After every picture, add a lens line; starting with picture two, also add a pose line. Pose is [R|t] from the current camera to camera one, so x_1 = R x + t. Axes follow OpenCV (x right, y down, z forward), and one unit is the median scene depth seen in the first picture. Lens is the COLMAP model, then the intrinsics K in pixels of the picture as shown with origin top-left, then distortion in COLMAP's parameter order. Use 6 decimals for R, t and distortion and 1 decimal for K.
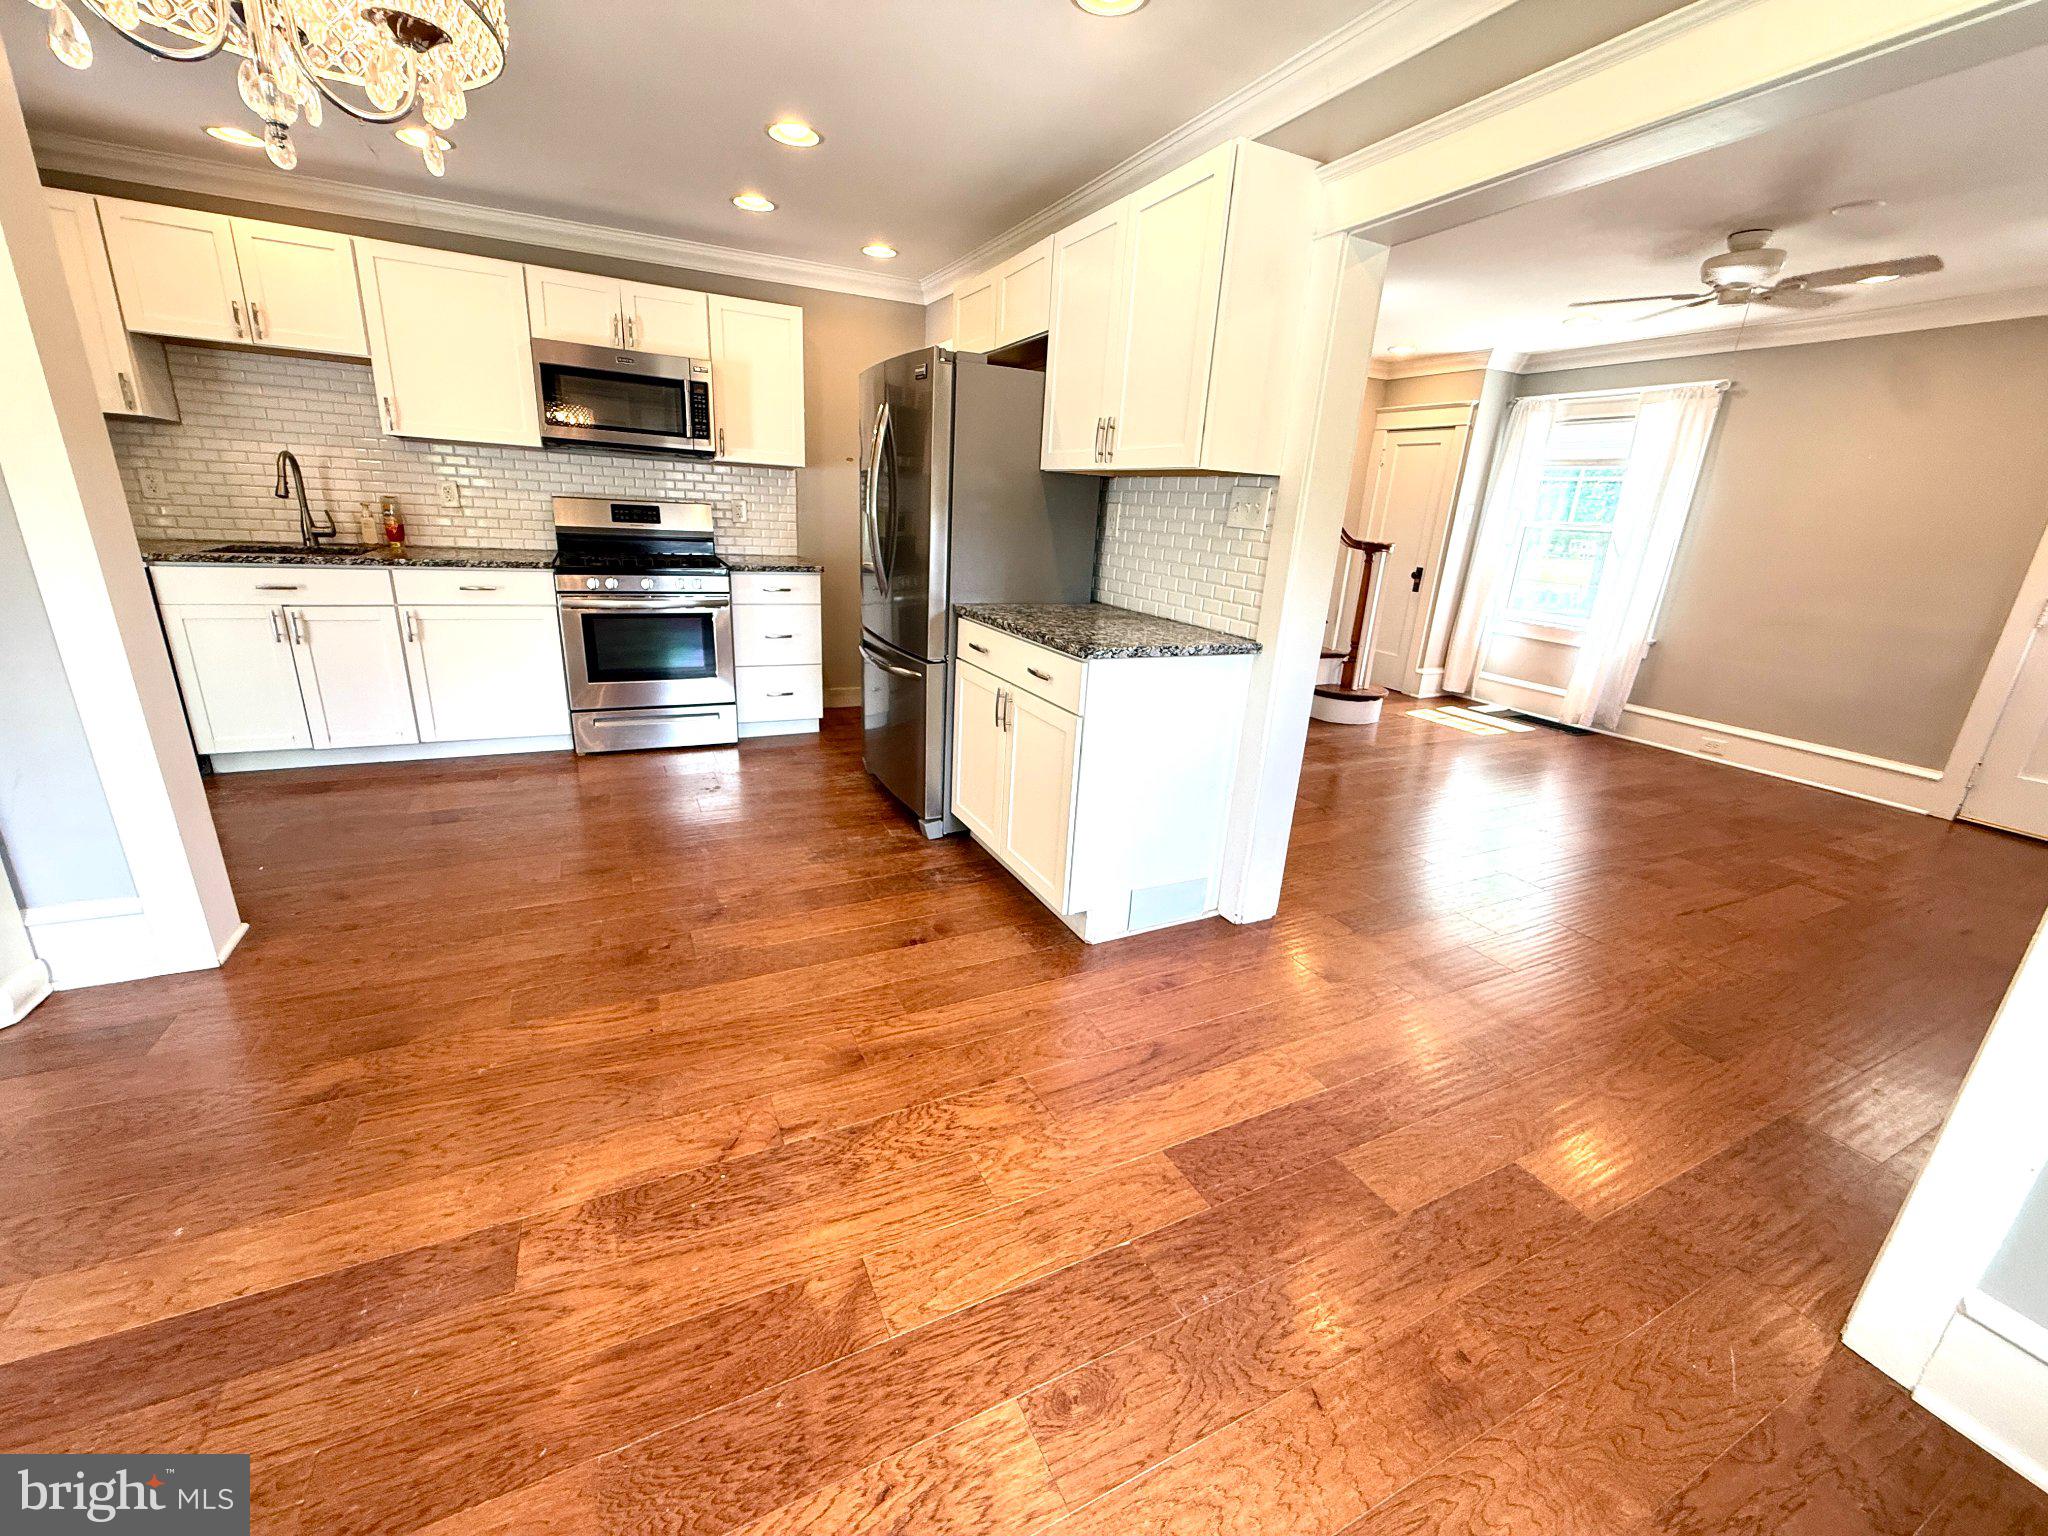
lens RADIAL K [[818.6, 0, 1017.7], [0, 818.6, 768.3], [0, 0, 1]] dist [0.001592, -0.000841]
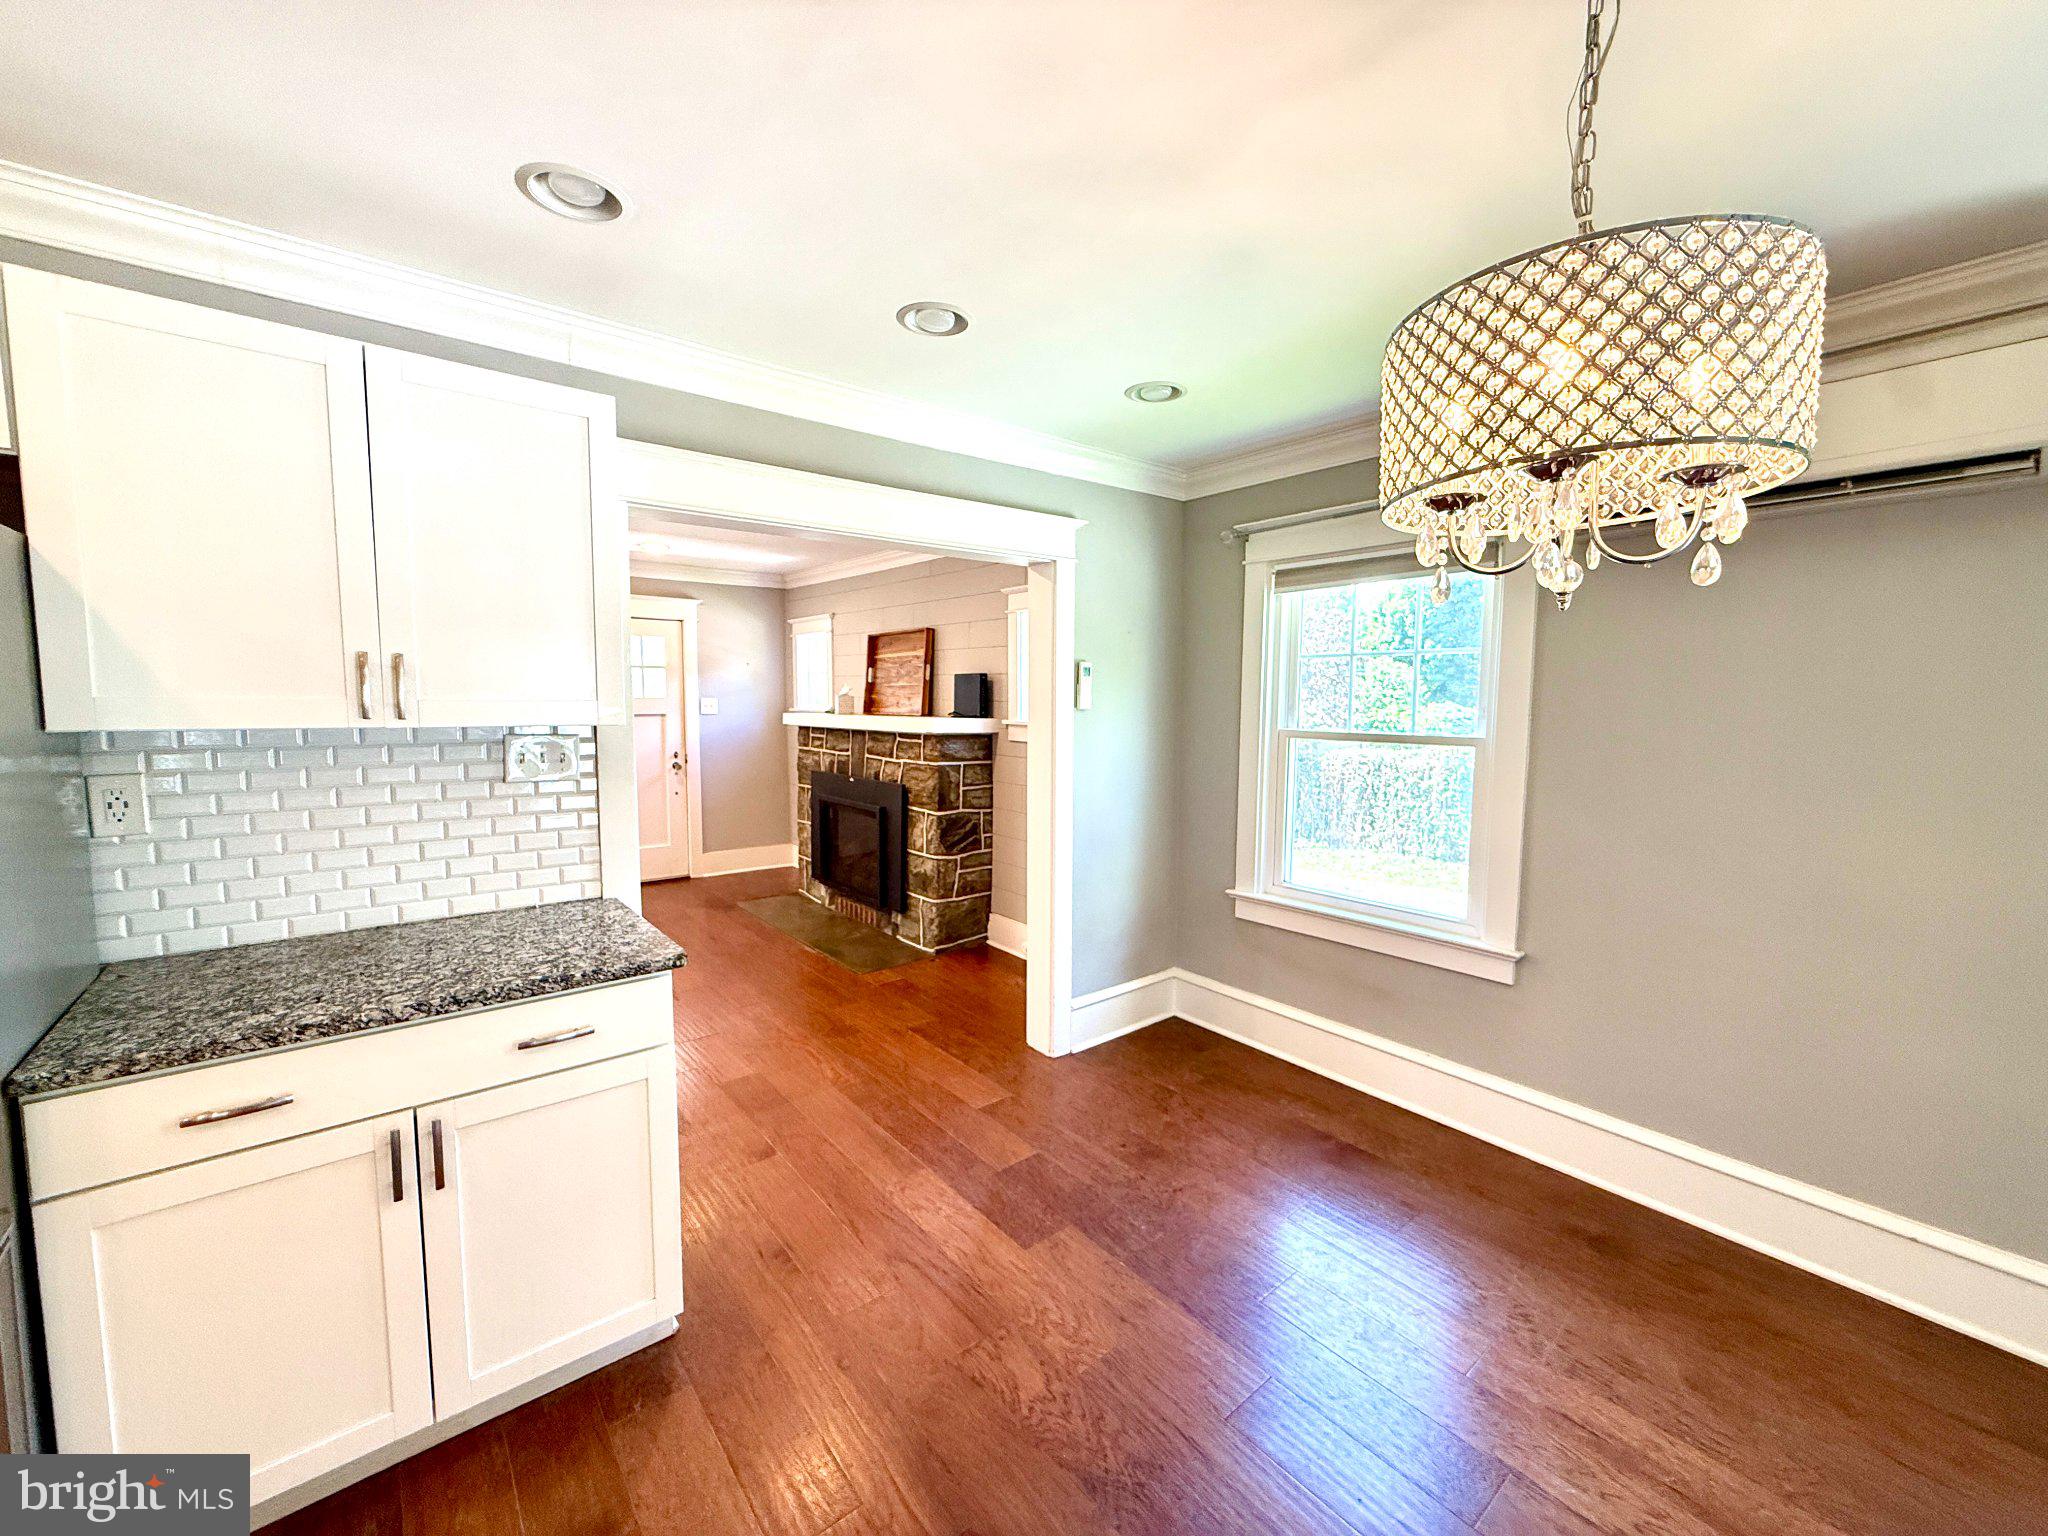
lens RADIAL K [[818.6, 0, 1017.8], [0, 818.6, 762.2], [0, 0, 1]] dist [0.001592, -0.000841]
pose [[-0.222695, -0.134237, 0.965602, -0.476193], [0.281751, 0.939345, 0.195567, -0.249316], [-0.933286, 0.315611, -0.171366, 0.500397]]
